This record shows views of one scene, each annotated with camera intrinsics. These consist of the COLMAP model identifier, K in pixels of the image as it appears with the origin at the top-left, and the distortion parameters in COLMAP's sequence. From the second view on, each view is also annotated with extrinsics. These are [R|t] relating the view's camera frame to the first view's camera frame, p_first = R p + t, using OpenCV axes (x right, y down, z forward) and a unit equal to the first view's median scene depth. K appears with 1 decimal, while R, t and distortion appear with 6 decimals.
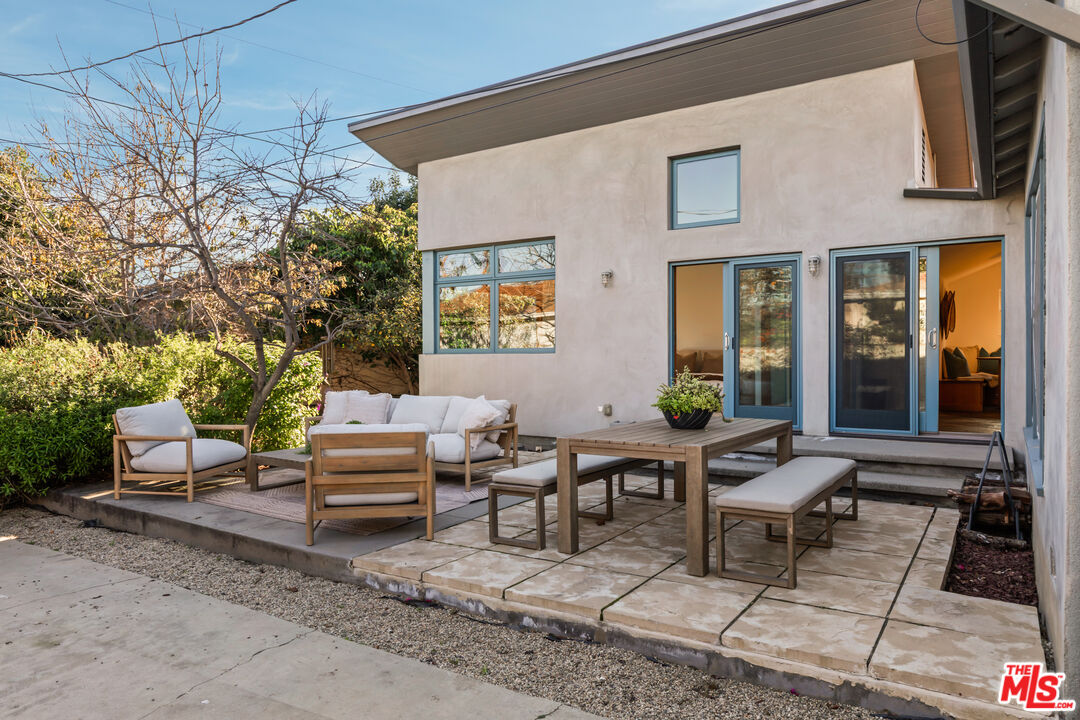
lens RADIAL K [[733.4, 0, 489.4], [0, 733.4, 358.8], [0, 0, 1]] dist [-0.000977, 0.004507]
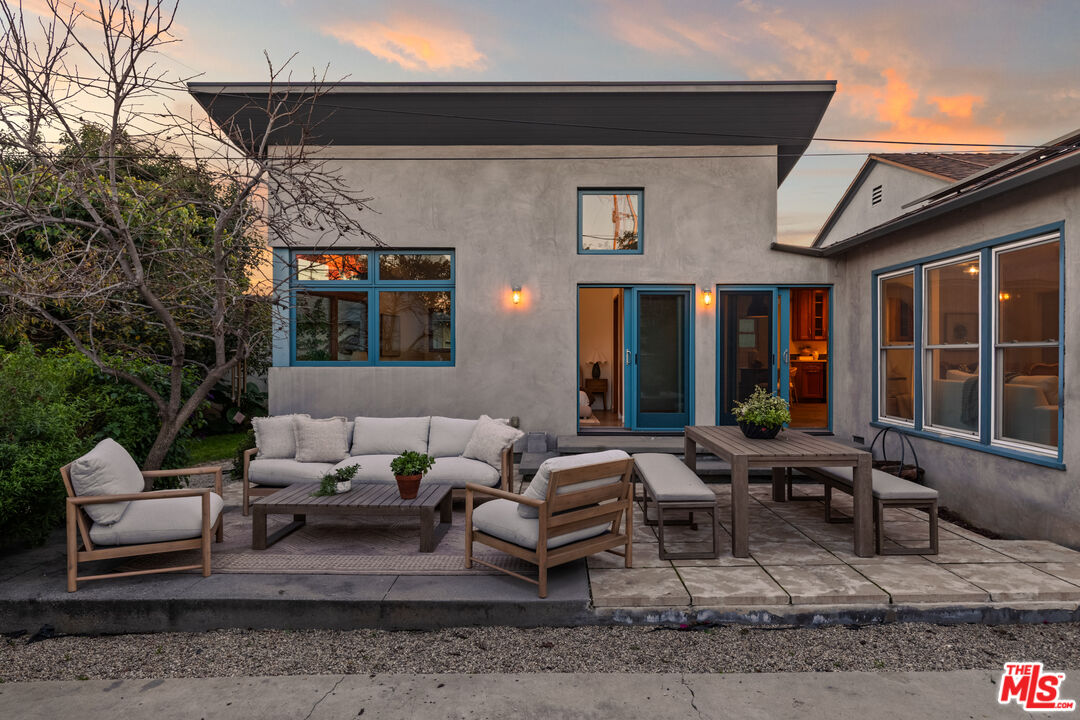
lens RADIAL K [[733.4, 0, 538.3], [0, 733.4, 361.1], [0, 0, 1]] dist [-0.000977, 0.004507]
pose [[0.813555, -0.002015, 0.581484, -0.800248], [-0.000425, 0.999992, 0.004061, -0.039274], [-0.581488, -0.003551, 0.813547, 0.271112]]
